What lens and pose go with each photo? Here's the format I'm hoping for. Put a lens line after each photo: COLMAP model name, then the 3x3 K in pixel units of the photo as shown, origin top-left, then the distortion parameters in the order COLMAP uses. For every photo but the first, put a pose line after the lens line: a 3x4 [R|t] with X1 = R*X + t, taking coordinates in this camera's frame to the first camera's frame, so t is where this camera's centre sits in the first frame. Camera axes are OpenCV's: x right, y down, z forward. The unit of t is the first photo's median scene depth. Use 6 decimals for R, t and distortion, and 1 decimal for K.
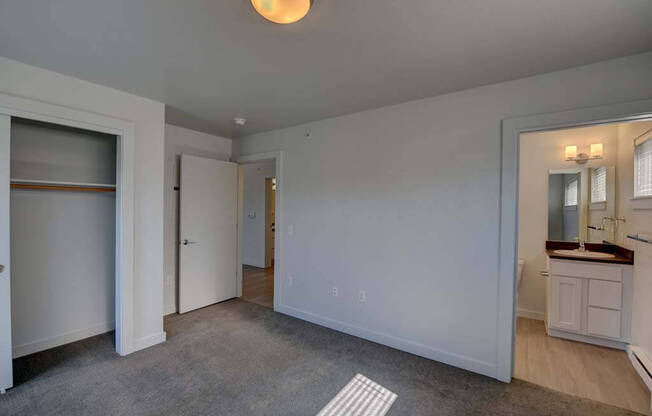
lens RADIAL K [[294.3, 0, 326.0], [0, 294.3, 208.0], [0, 0, 1]] dist [-0.000778, -0.000421]
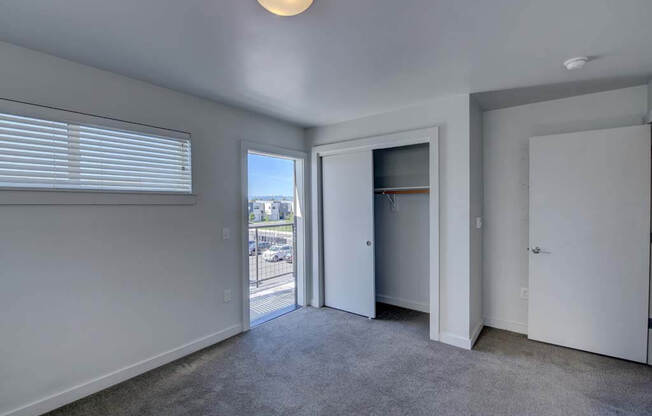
lens RADIAL K [[294.3, 0, 326.0], [0, 294.3, 208.0], [0, 0, 1]] dist [-0.000778, -0.000421]
pose [[-0.052640, -0.005482, -0.998598, 0.424267], [0.001390, 0.999984, -0.005562, 0.011920], [0.998613, -0.001681, -0.052632, 0.631855]]
